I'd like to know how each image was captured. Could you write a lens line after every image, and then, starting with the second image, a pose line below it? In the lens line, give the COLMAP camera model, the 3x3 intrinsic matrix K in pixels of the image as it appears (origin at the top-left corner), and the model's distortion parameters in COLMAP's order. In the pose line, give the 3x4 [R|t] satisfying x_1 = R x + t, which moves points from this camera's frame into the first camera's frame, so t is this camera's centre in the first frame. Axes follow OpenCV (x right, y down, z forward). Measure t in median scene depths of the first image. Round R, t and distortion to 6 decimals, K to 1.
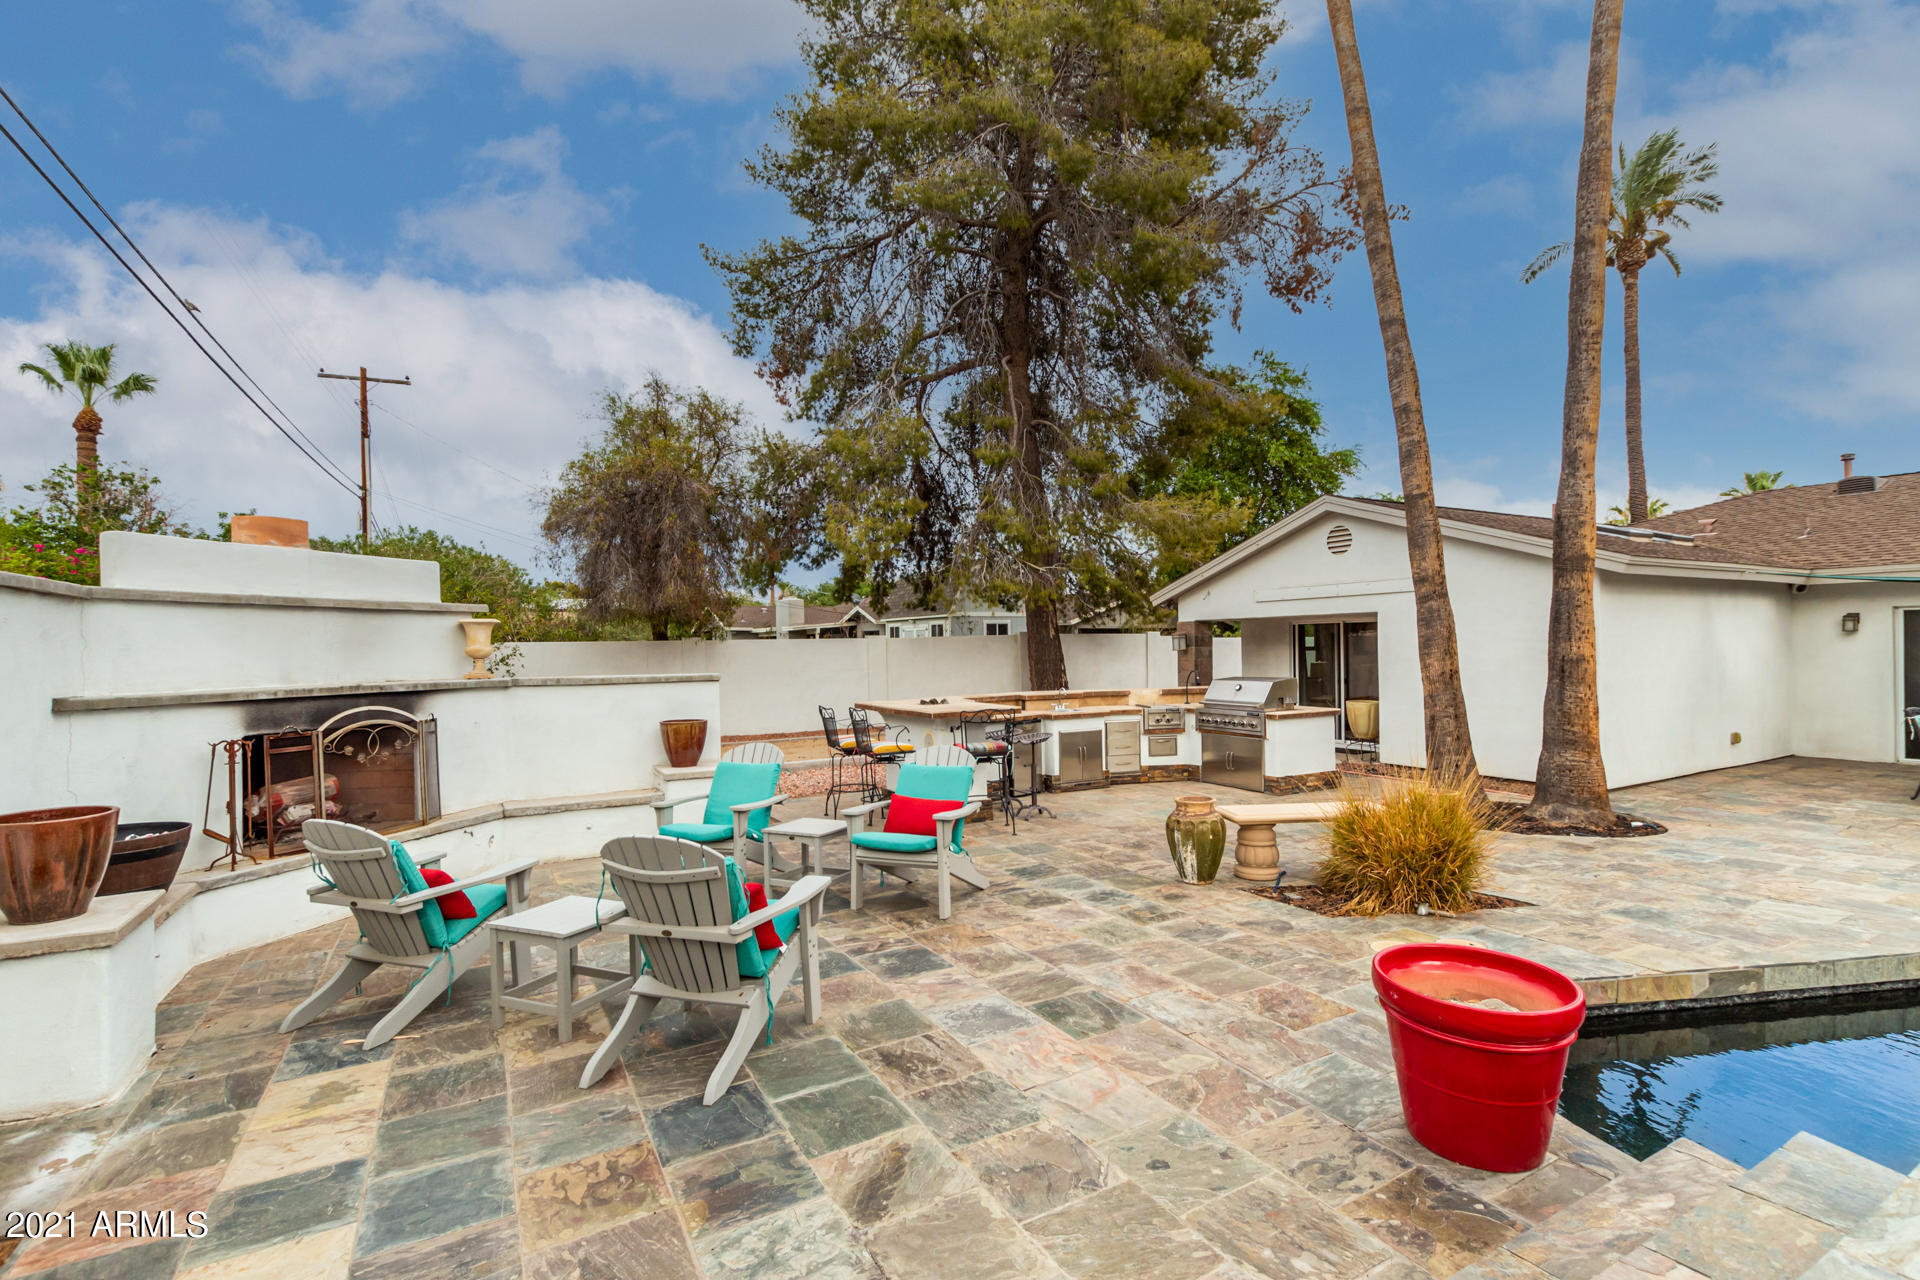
lens RADIAL K [[894.8, 0, 960.0], [0, 894.8, 640.0], [0, 0, 1]] dist [0.001143, -0.000931]
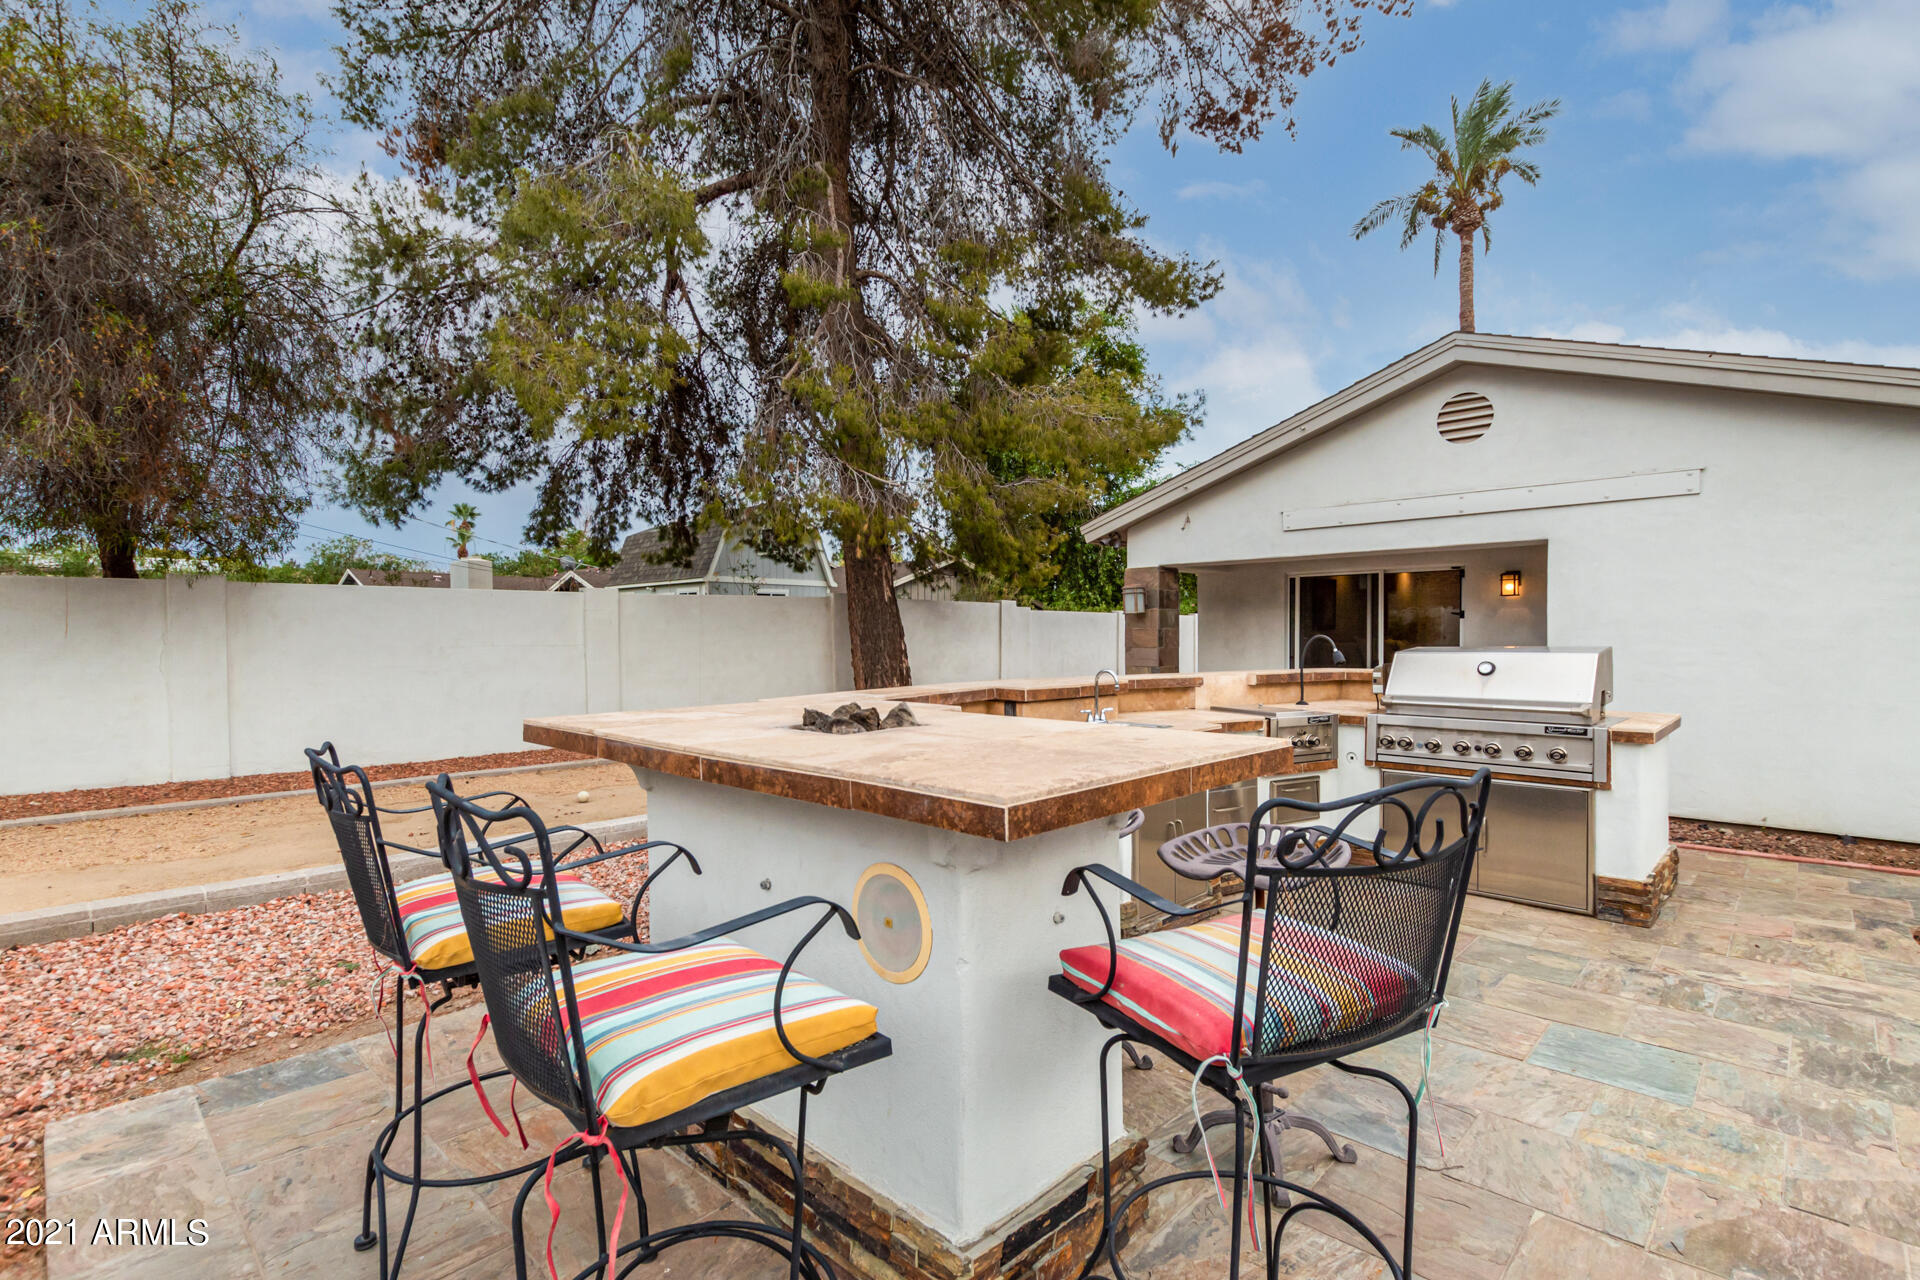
lens RADIAL K [[901.9, 0, 967.1], [0, 901.9, 646.6], [0, 0, 1]] dist [0.007659, -0.001306]
pose [[0.956595, 0.006907, 0.291338, -0.042364], [-0.011430, 0.999839, 0.013825, 0.025825], [-0.291196, -0.016554, 0.956520, 0.430285]]
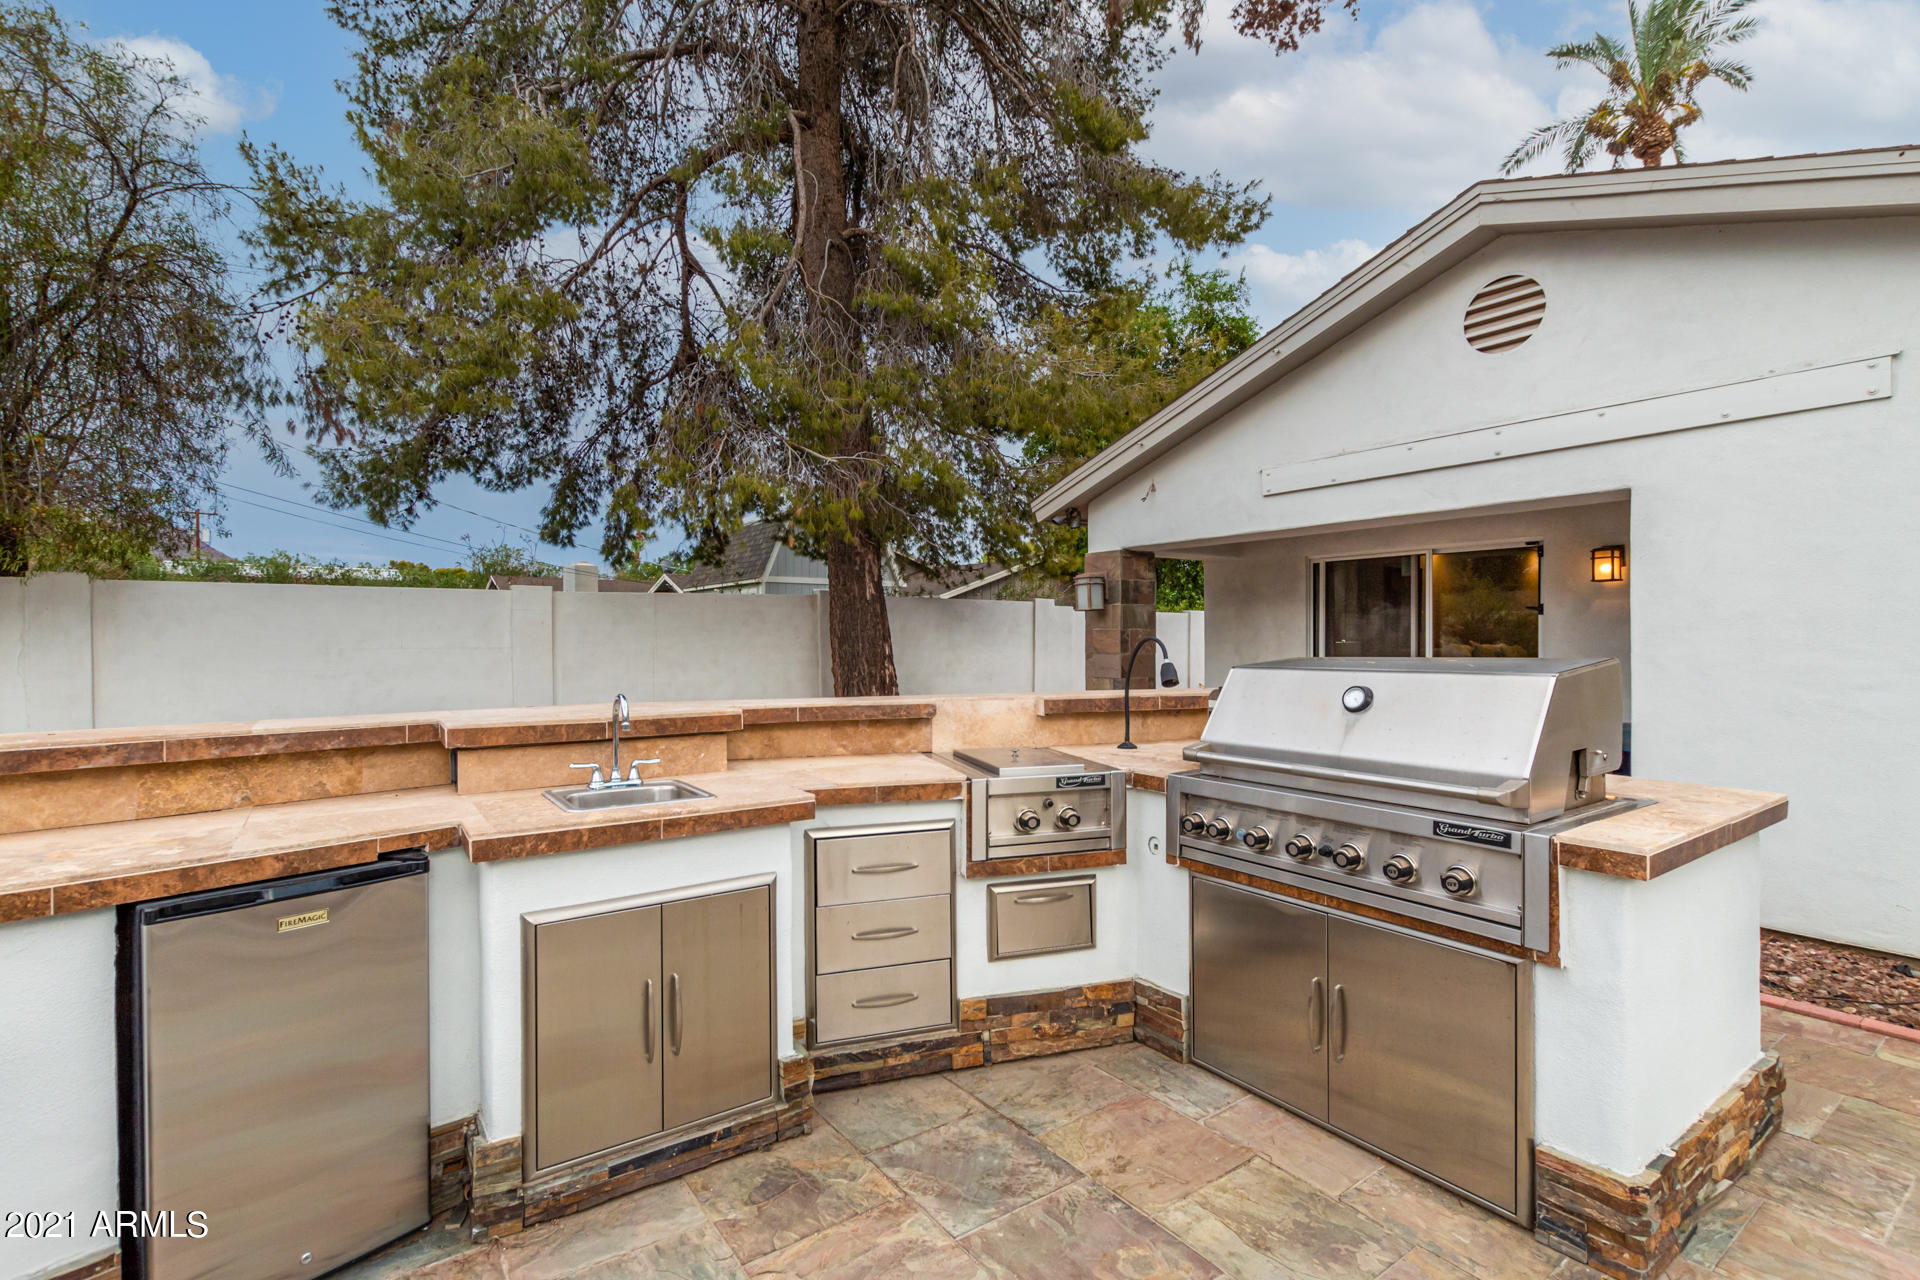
lens RADIAL K [[894.8, 0, 960.0], [0, 894.8, 640.0], [0, 0, 1]] dist [0.001143, -0.000931]
pose [[0.993885, 0.012342, 0.109730, 0.120307], [-0.012999, 0.999902, 0.005277, 0.024925], [-0.109654, -0.006671, 0.993947, 0.516396]]
